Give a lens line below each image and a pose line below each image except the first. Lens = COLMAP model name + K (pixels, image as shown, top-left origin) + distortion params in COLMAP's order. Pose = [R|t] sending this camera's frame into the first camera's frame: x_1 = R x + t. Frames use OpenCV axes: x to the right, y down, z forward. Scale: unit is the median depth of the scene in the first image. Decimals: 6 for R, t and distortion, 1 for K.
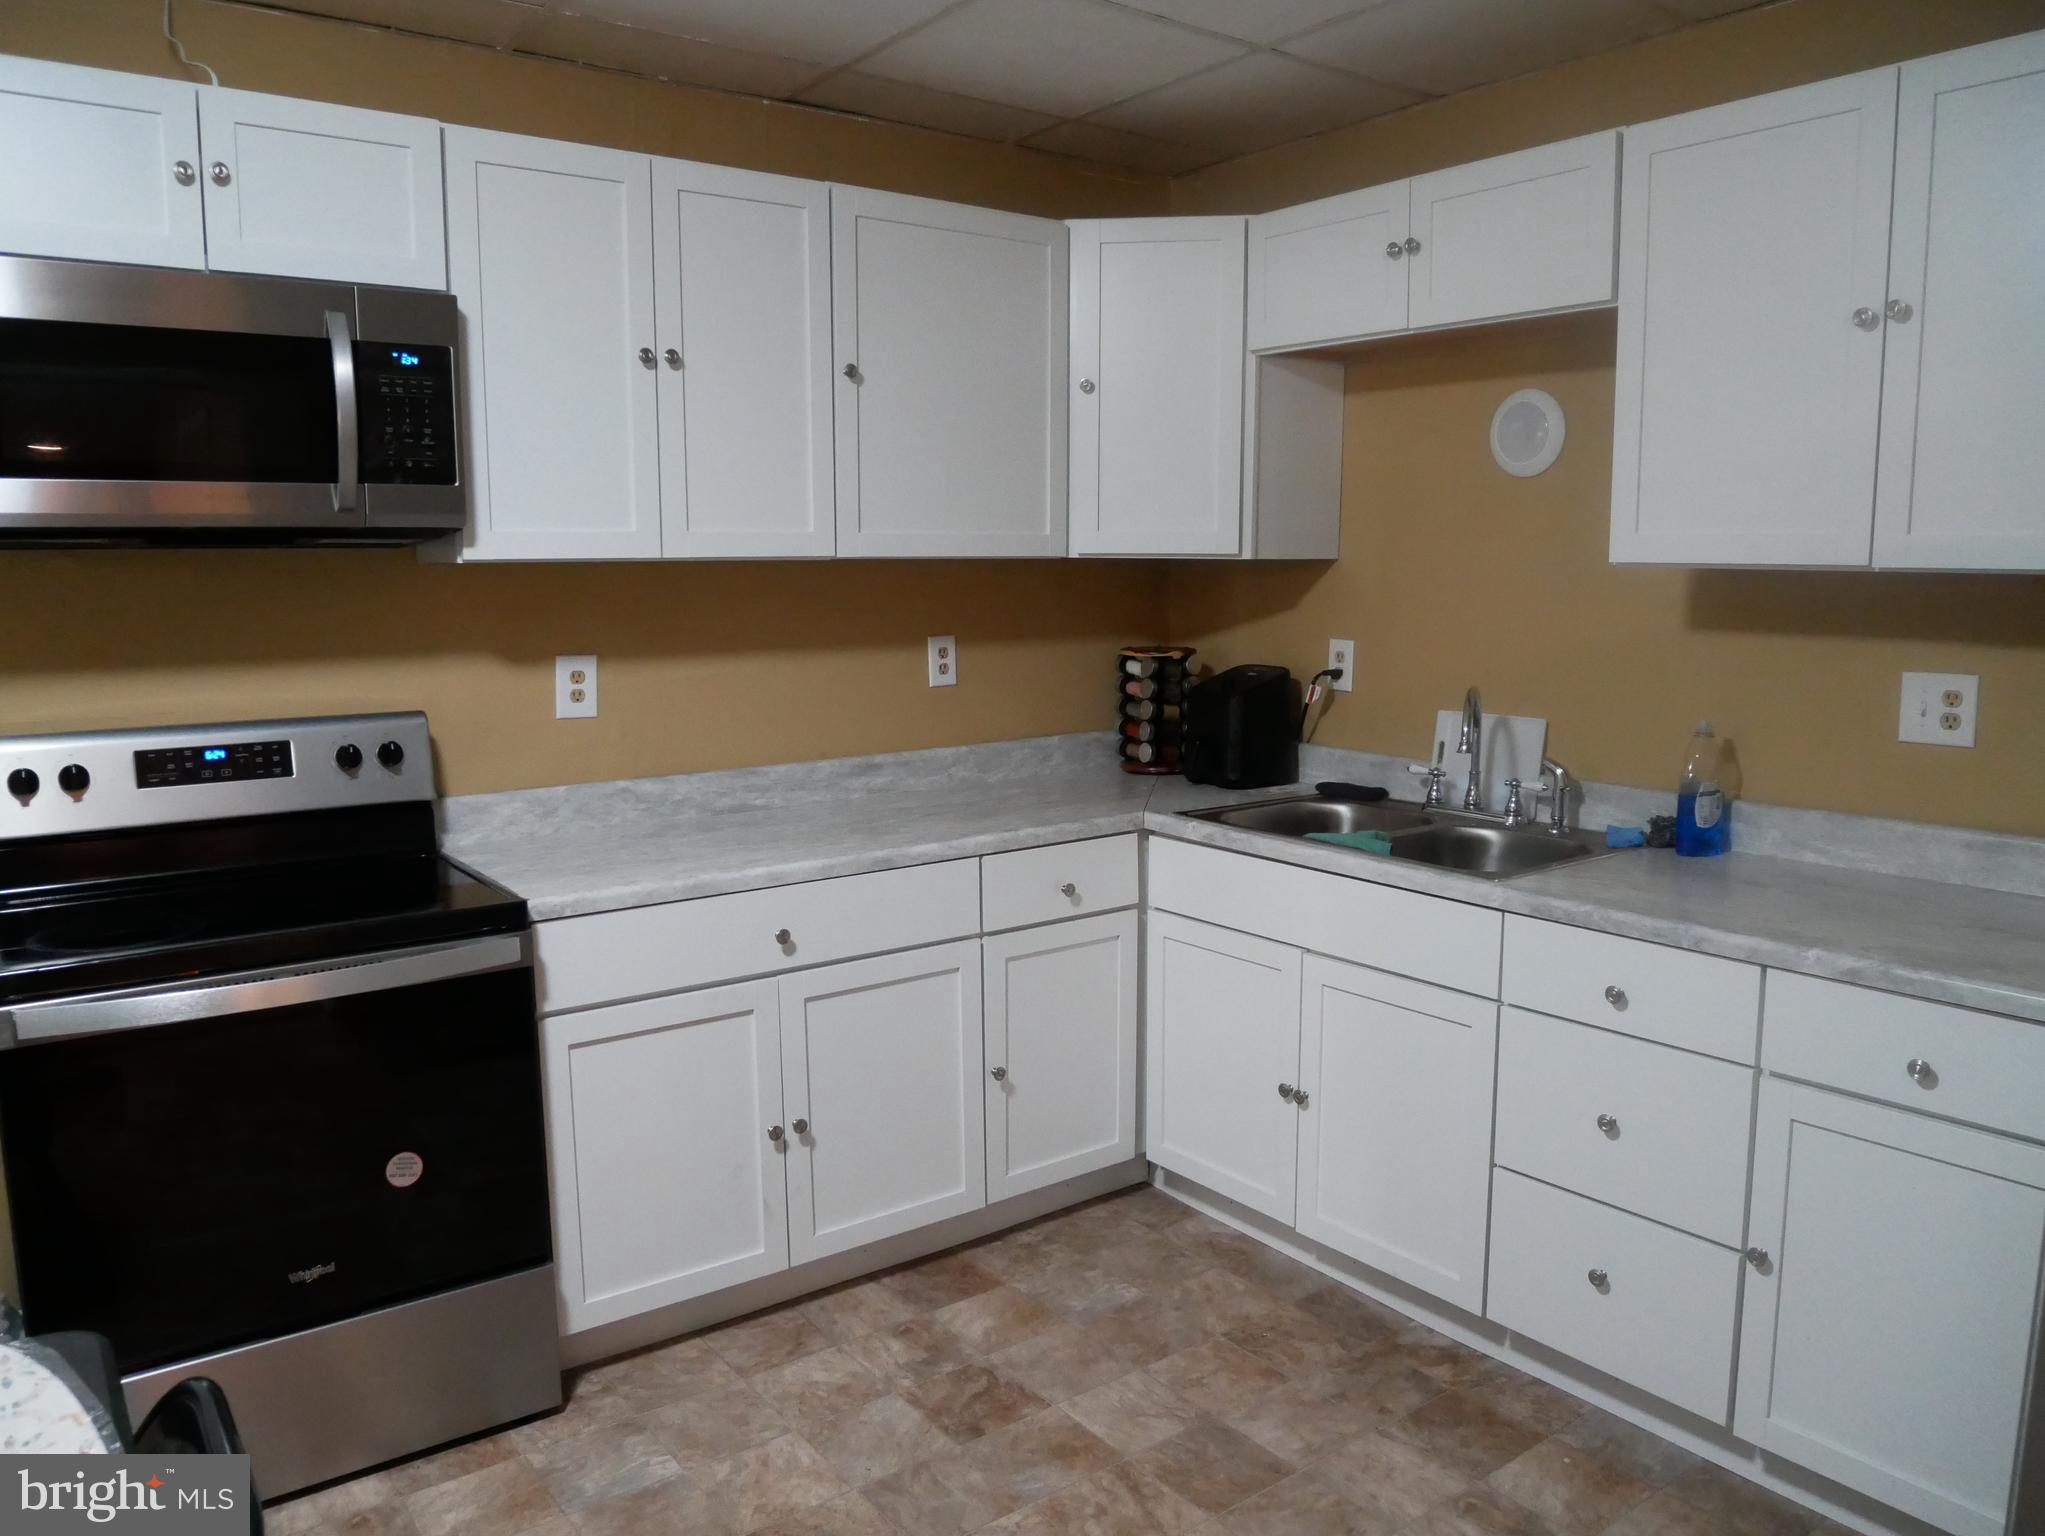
lens RADIAL K [[1475.4, 0, 1028.9], [0, 1475.4, 759.2], [0, 0, 1]] dist [-0.068952, 0.026537]
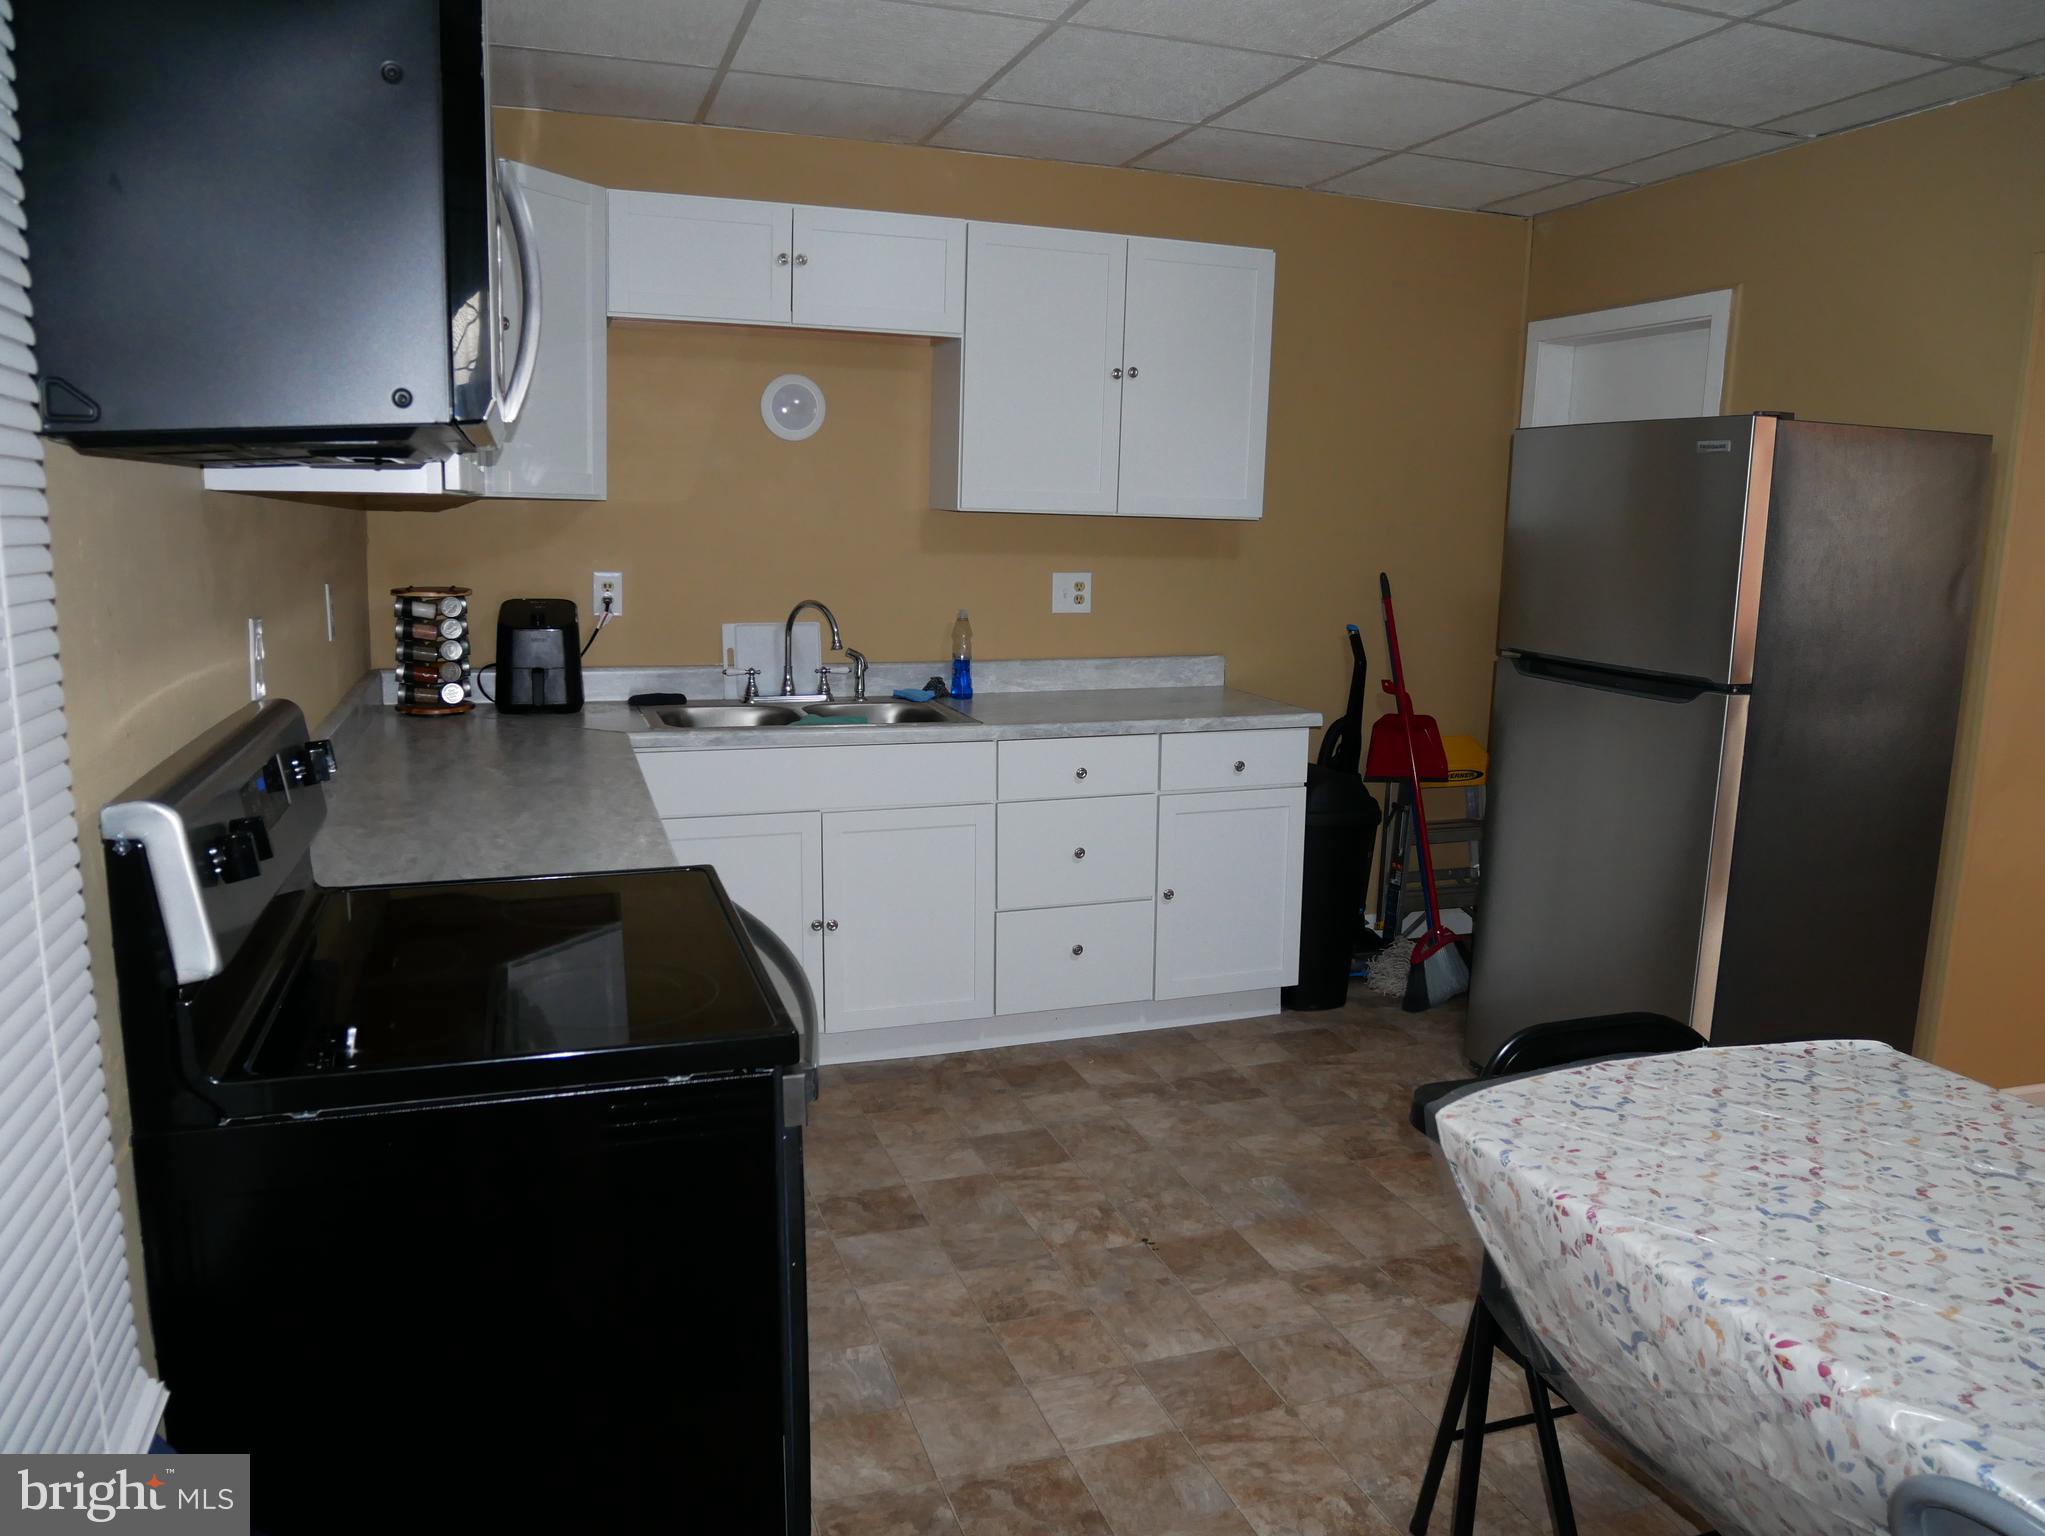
lens RADIAL K [[1475.4, 0, 1028.9], [0, 1475.4, 759.2], [0, 0, 1]] dist [-0.068952, 0.026537]
pose [[0.315611, -0.155240, 0.936104, -1.095751], [0.103593, 0.986267, 0.128632, -0.071244], [-0.943217, 0.056376, 0.327358, 0.472246]]
